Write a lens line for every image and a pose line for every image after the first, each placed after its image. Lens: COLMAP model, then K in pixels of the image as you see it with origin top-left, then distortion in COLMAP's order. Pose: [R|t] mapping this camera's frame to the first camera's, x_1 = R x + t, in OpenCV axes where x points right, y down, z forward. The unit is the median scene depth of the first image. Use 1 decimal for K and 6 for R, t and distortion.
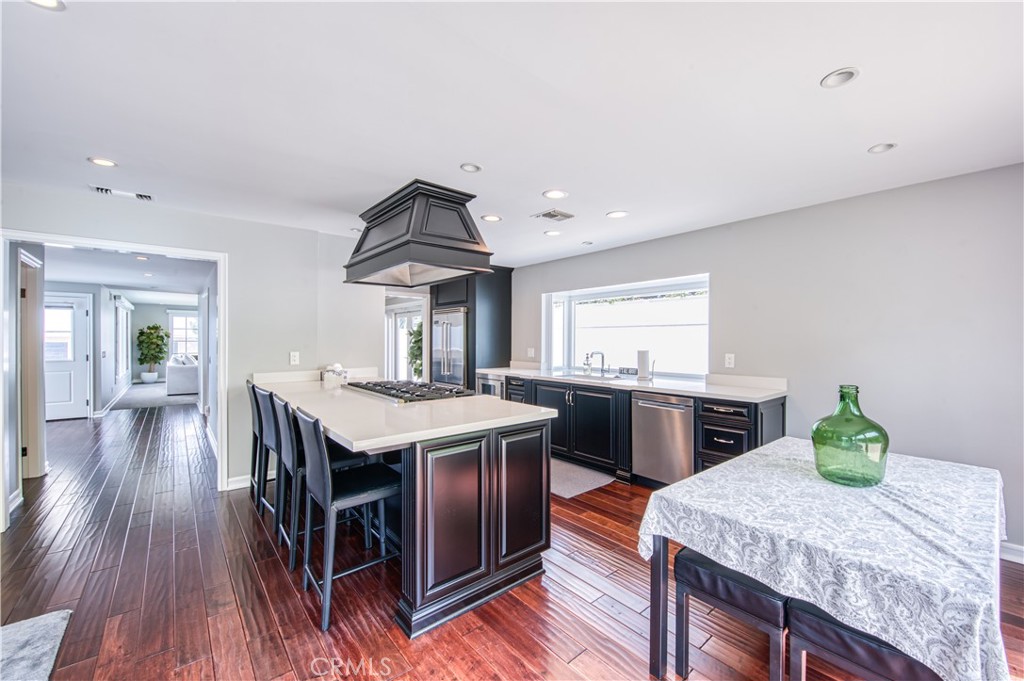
lens RADIAL K [[418.0, 0, 521.7], [0, 418.0, 340.9], [0, 0, 1]] dist [-0.003097, -0.000205]
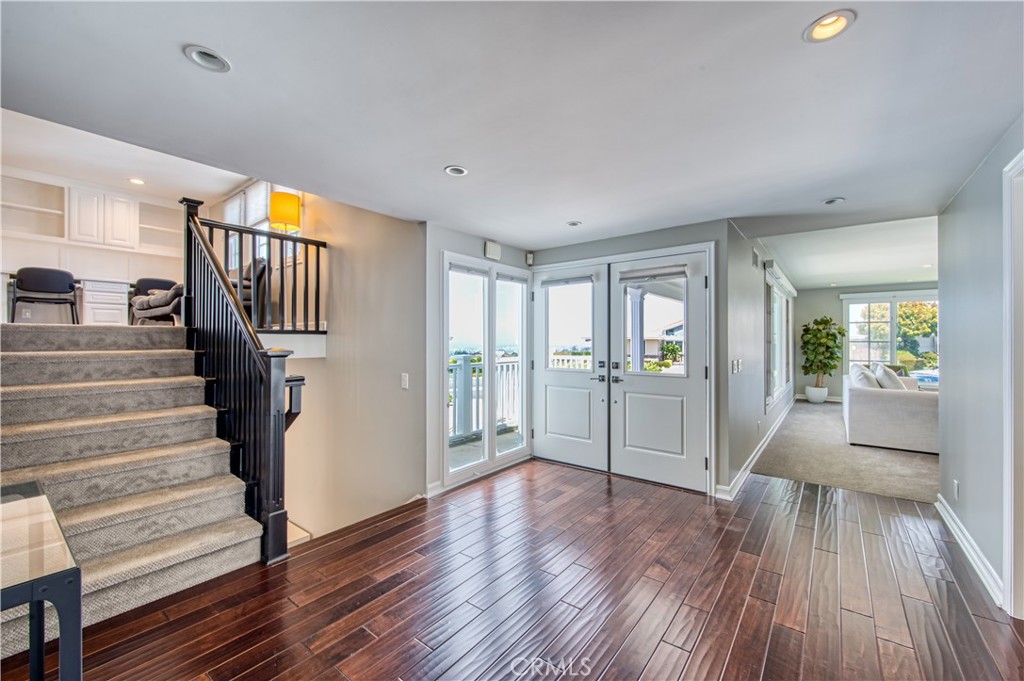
lens RADIAL K [[418.0, 0, 521.7], [0, 418.0, 340.9], [0, 0, 1]] dist [-0.003097, -0.000205]
pose [[0.229324, -0.001582, -0.973349, -0.592801], [-0.002388, 0.999995, -0.002188, 0.004017], [0.973347, 0.002826, 0.229319, 0.653567]]
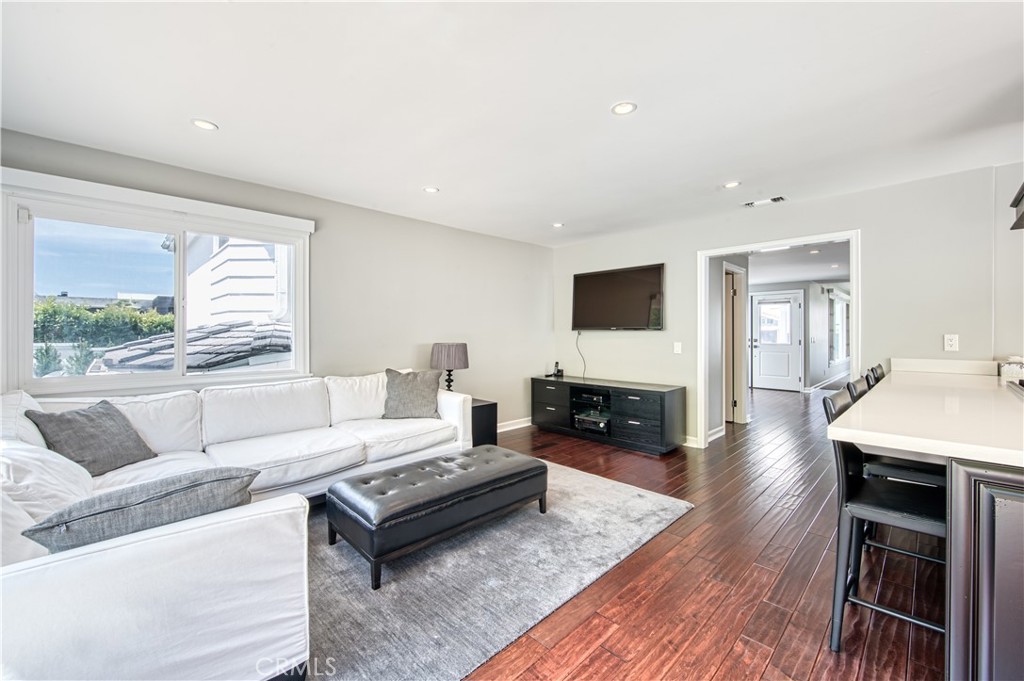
lens RADIAL K [[403.9, 0, 510.1], [0, 403.9, 337.1], [0, 0, 1]] dist [-0.001083, -0.000265]
pose [[0.072352, 0.010773, -0.997321, 0.070004], [-0.000298, 0.999942, 0.010780, 0.011749], [0.997379, -0.000483, 0.072351, 0.068450]]
